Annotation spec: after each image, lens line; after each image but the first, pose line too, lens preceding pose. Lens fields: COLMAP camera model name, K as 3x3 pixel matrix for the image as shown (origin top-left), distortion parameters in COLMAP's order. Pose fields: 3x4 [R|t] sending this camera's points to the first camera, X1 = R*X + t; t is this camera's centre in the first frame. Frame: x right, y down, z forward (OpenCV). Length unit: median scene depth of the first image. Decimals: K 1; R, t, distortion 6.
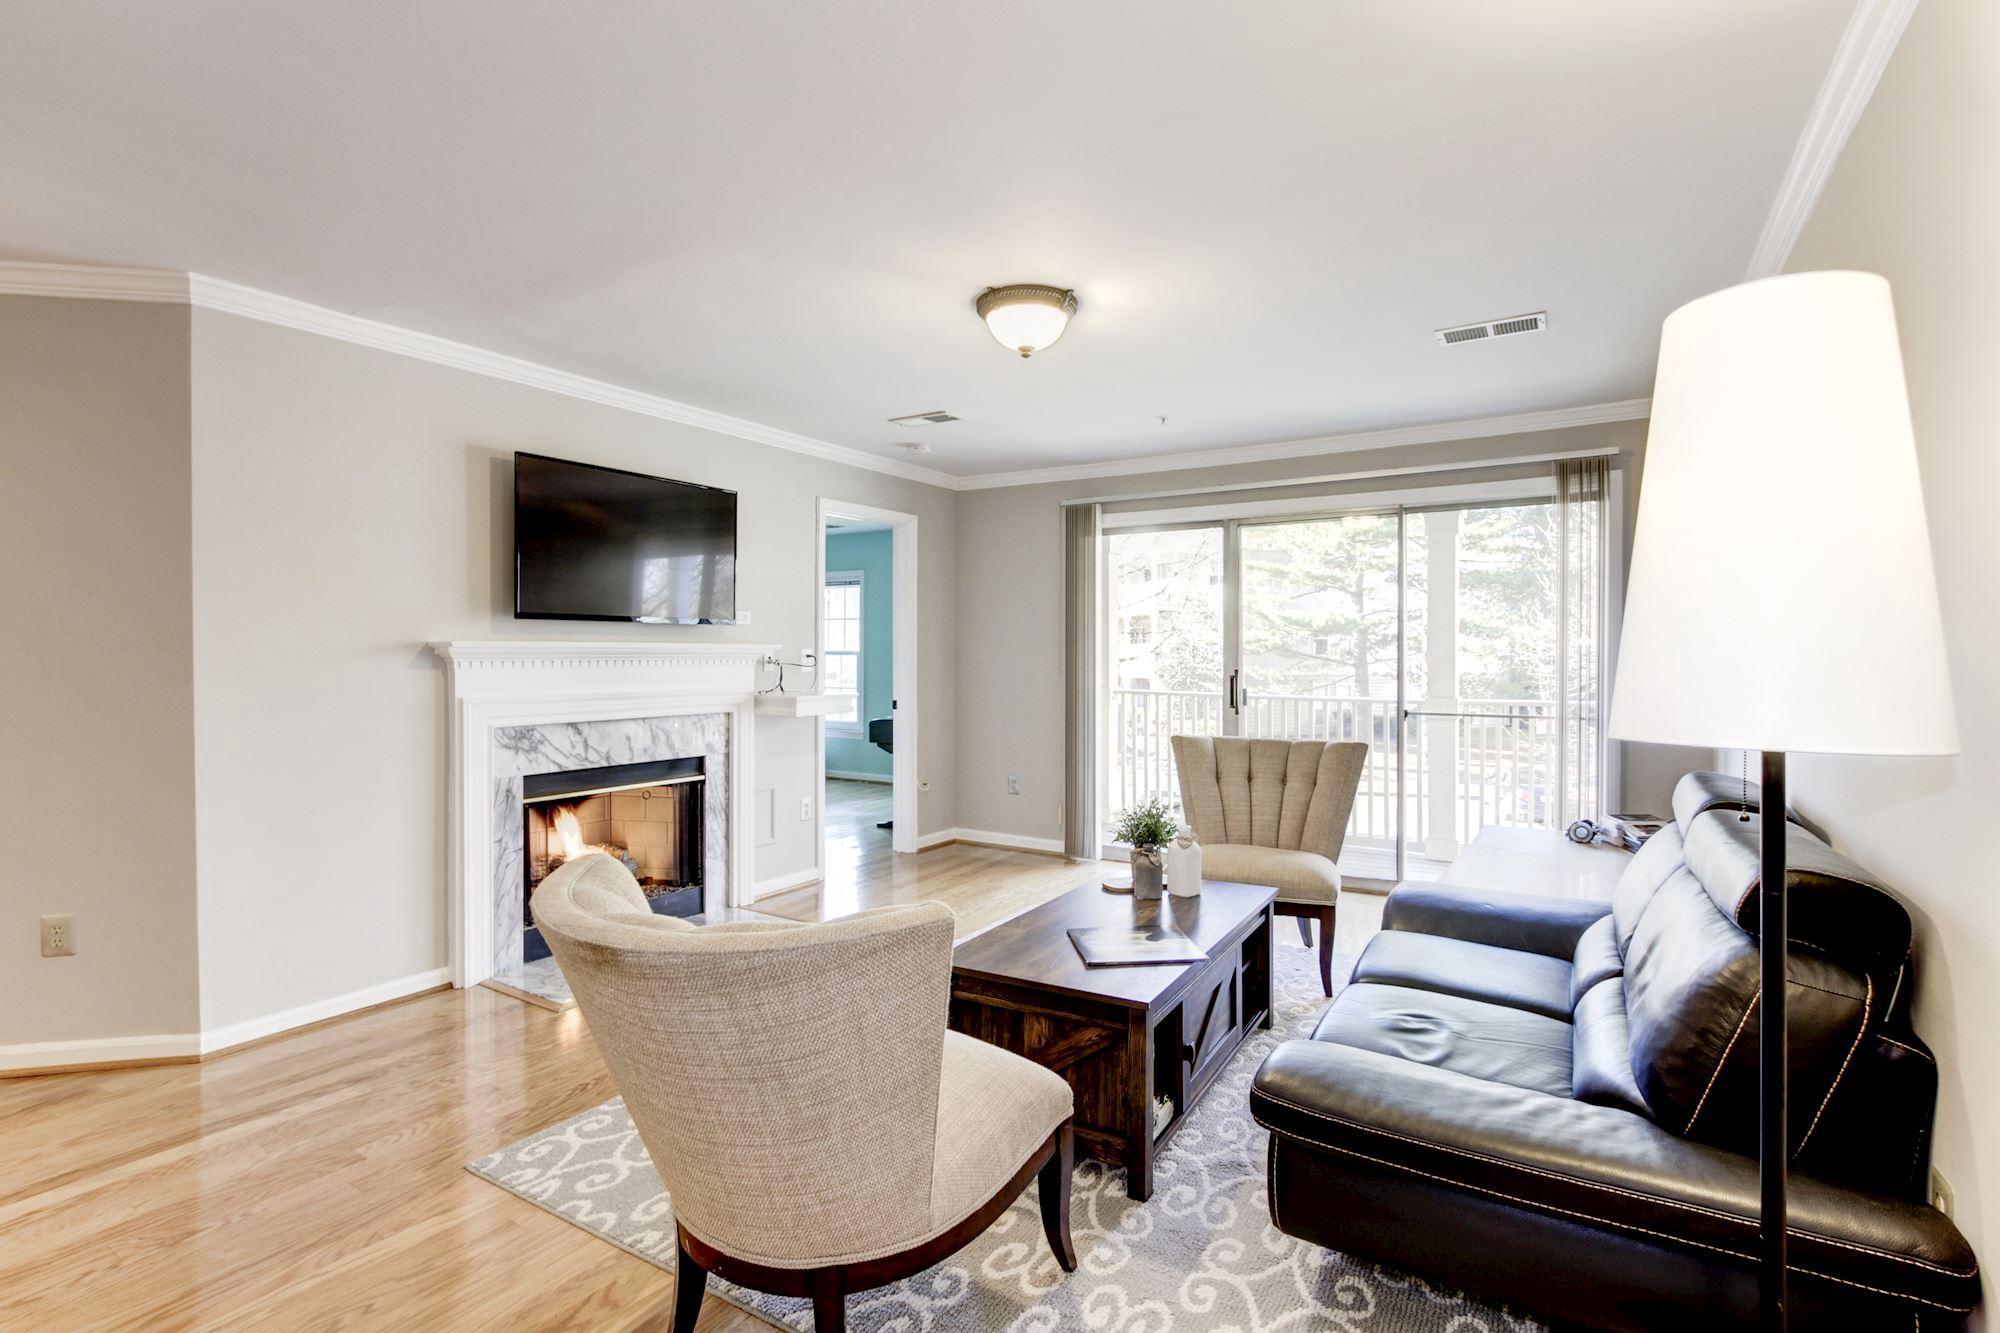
lens RADIAL K [[949.8, 0, 999.0], [0, 949.8, 659.3], [0, 0, 1]] dist [-0.027639, 0.000245]
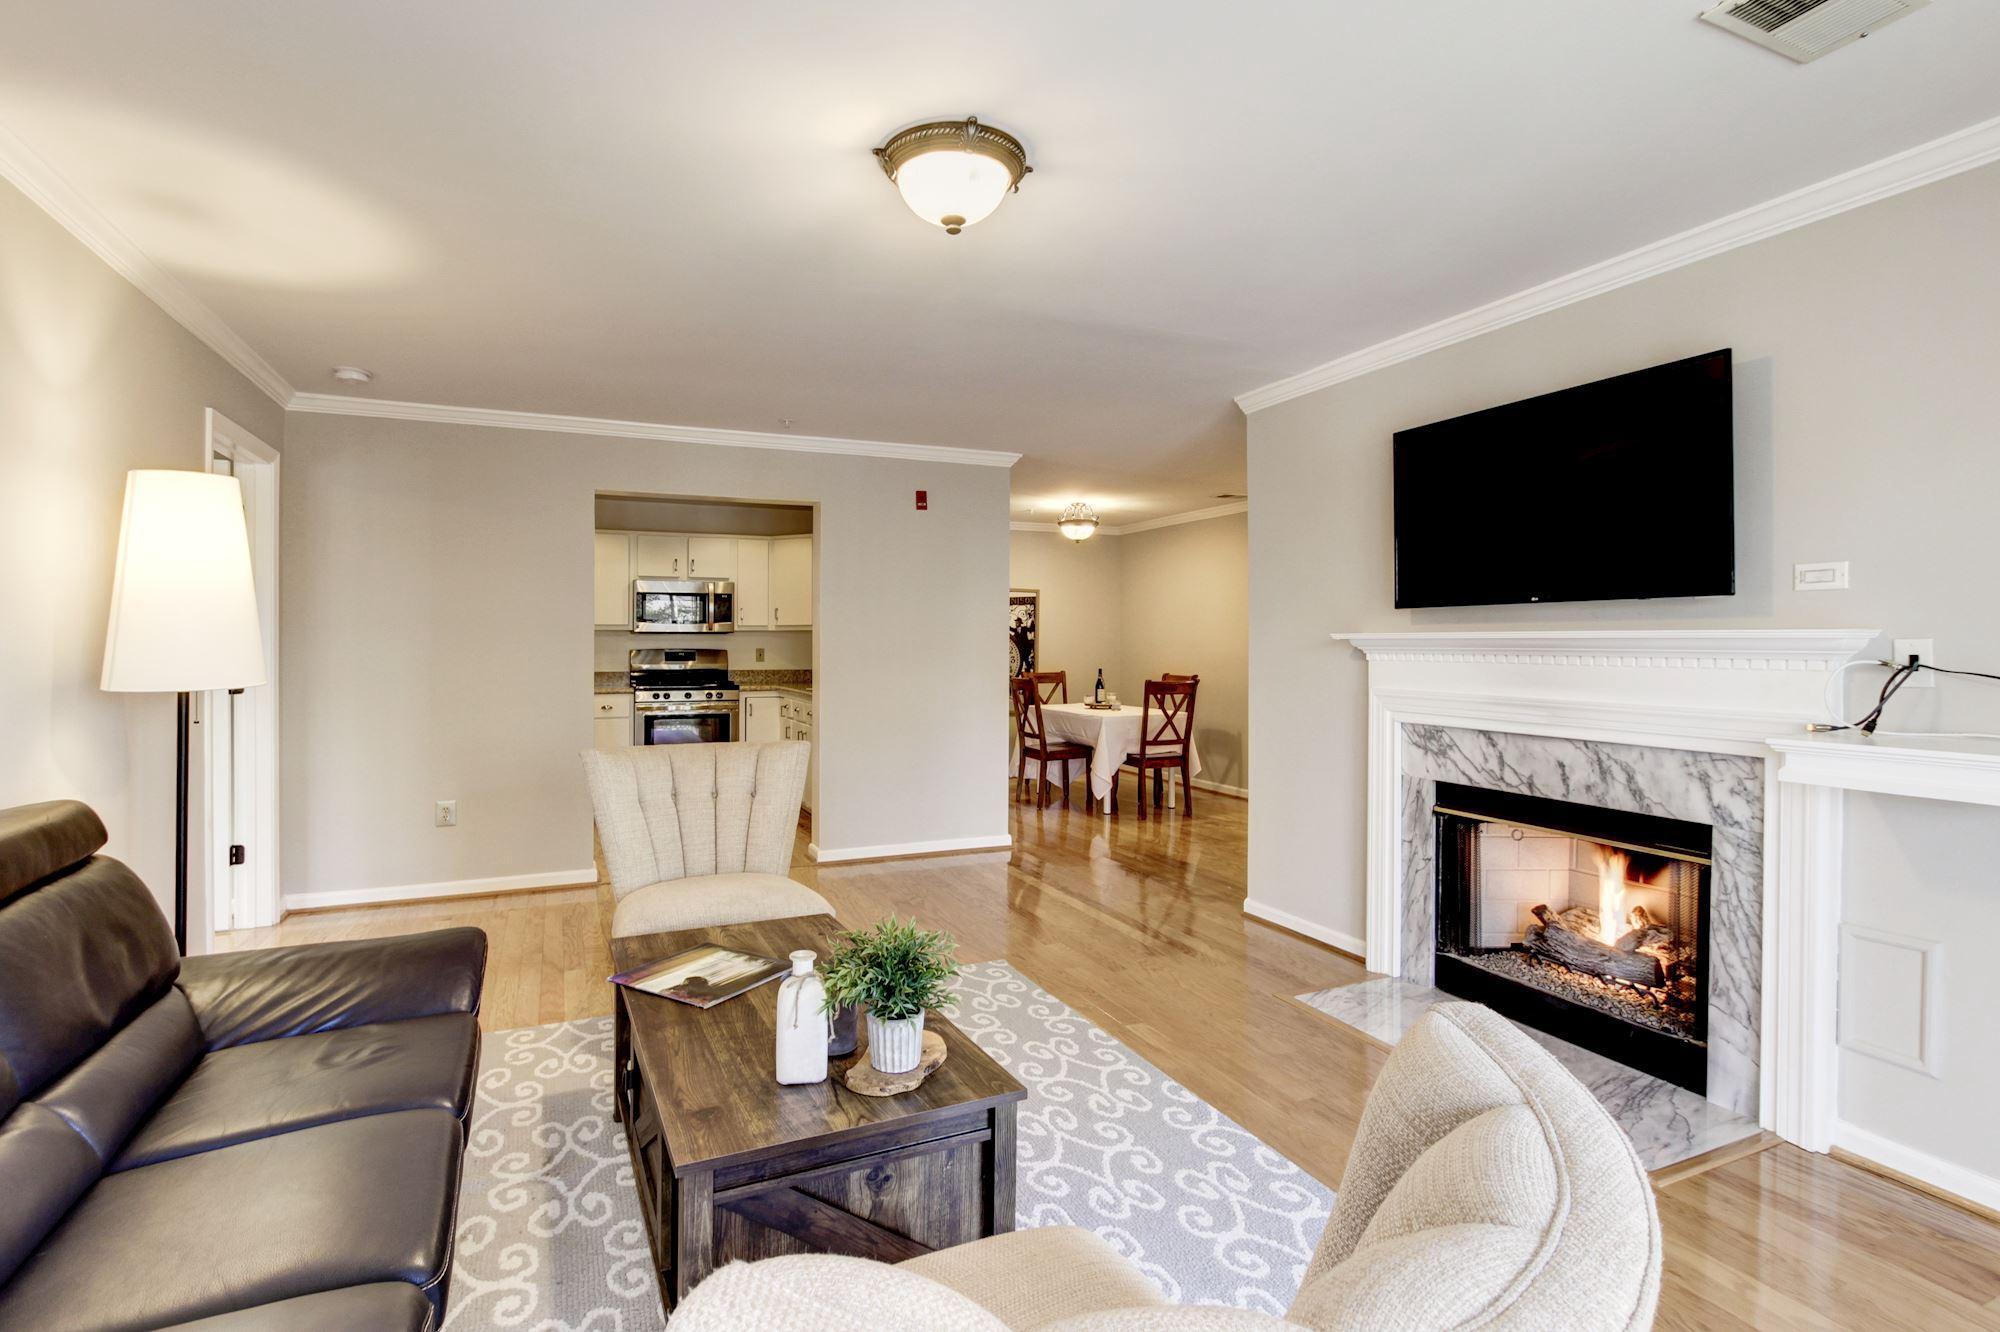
lens RADIAL K [[949.8, 0, 993.7], [0, 949.8, 652.8], [0, 0, 1]] dist [-0.027639, 0.000245]
pose [[-0.551522, 0.004395, -0.834149, 0.474489], [-0.012111, 0.999839, 0.013276, -0.006057], [0.834073, 0.017424, -0.551380, 1.113680]]
